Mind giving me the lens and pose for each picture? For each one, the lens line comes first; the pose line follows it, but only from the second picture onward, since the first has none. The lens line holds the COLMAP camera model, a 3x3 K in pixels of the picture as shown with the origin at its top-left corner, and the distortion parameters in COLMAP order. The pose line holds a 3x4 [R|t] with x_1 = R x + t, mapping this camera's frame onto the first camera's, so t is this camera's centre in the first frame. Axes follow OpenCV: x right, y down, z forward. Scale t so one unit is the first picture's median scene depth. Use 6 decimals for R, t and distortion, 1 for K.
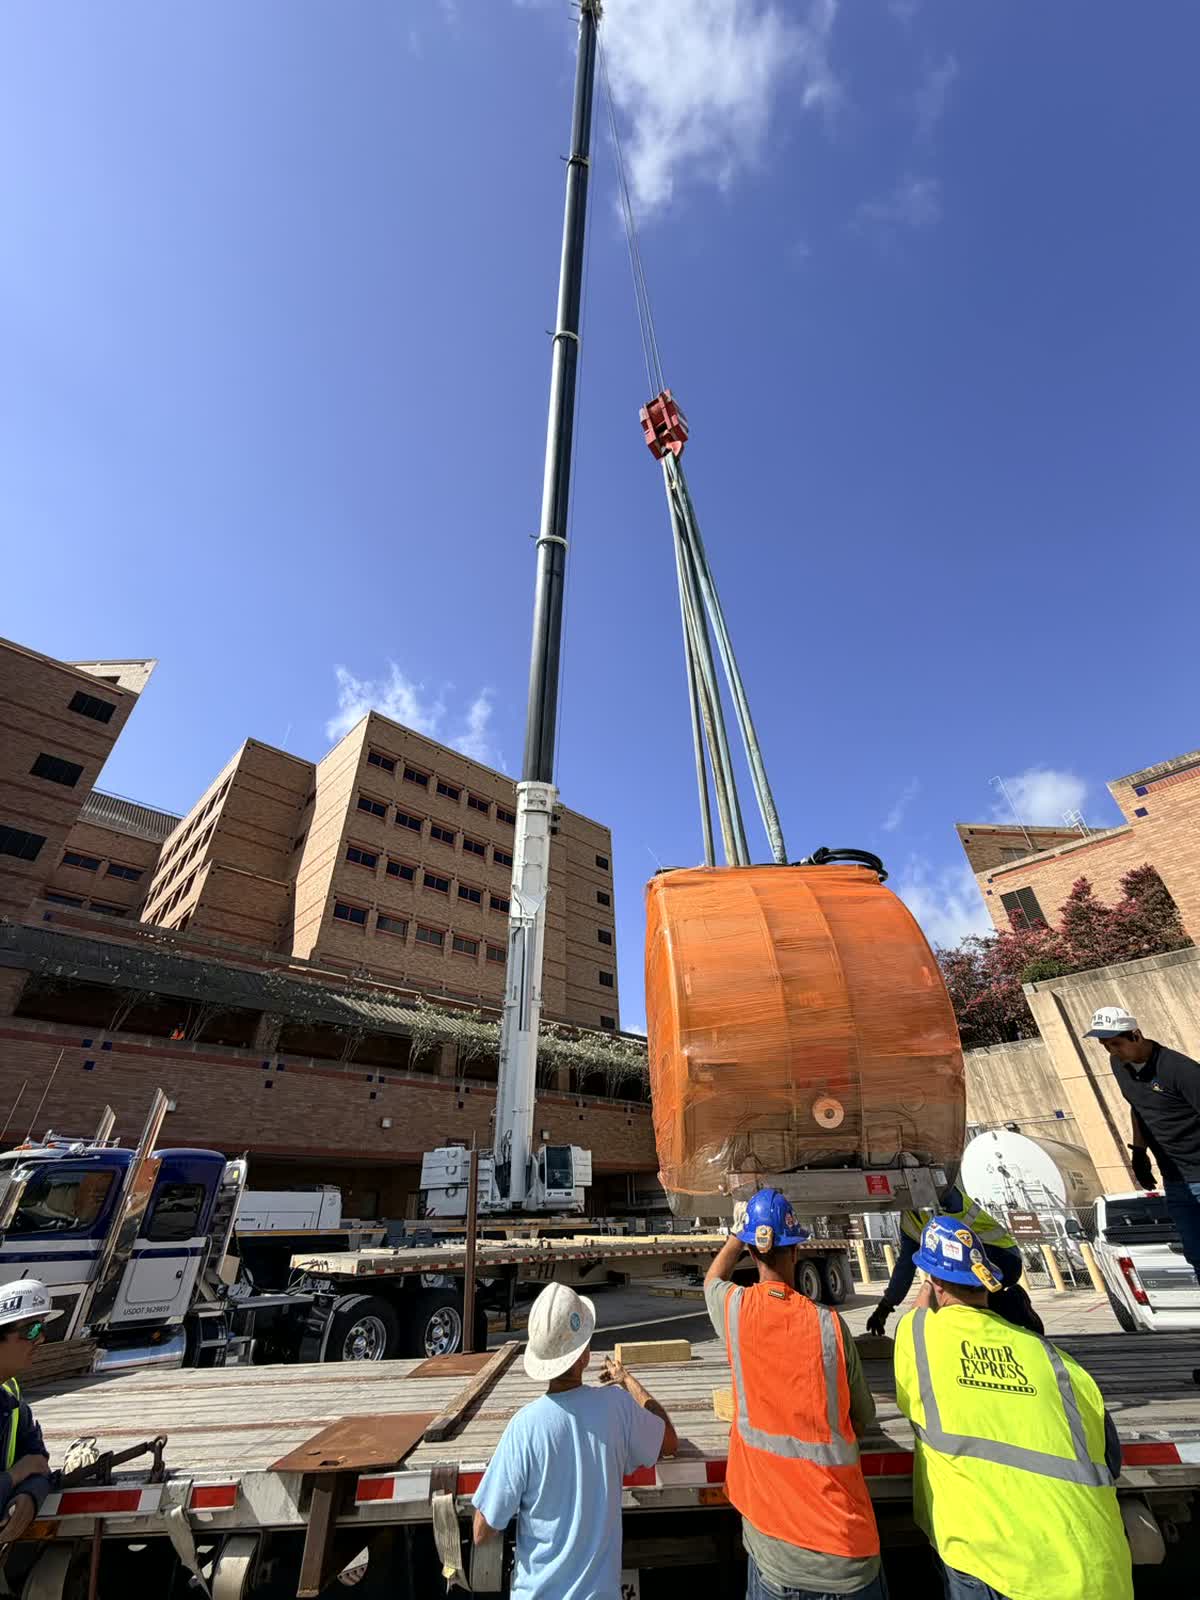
lens RADIAL K [[634.8, 0, 600.0], [0, 634.8, 800.0], [0, 0, 1]] dist [-0.001112, 0.002251]
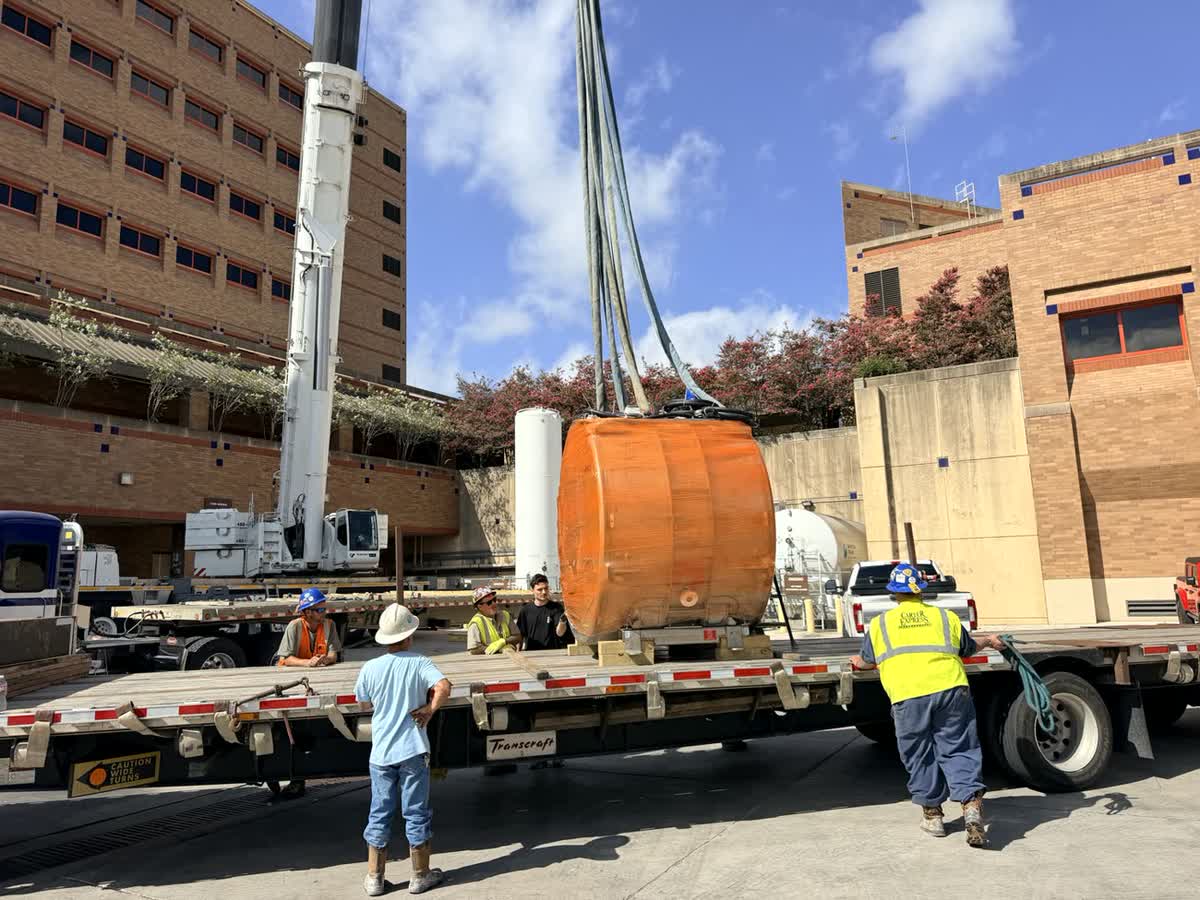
lens RADIAL K [[847.8, 0, 576.0], [0, 847.8, 449.5], [0, 0, 1]] dist [0.134778, -0.247298]
pose [[0.967241, 0.043425, 0.250118, -0.065504], [-0.144076, 0.905113, 0.400017, -0.065531], [-0.209014, -0.422949, 0.881718, -0.104264]]
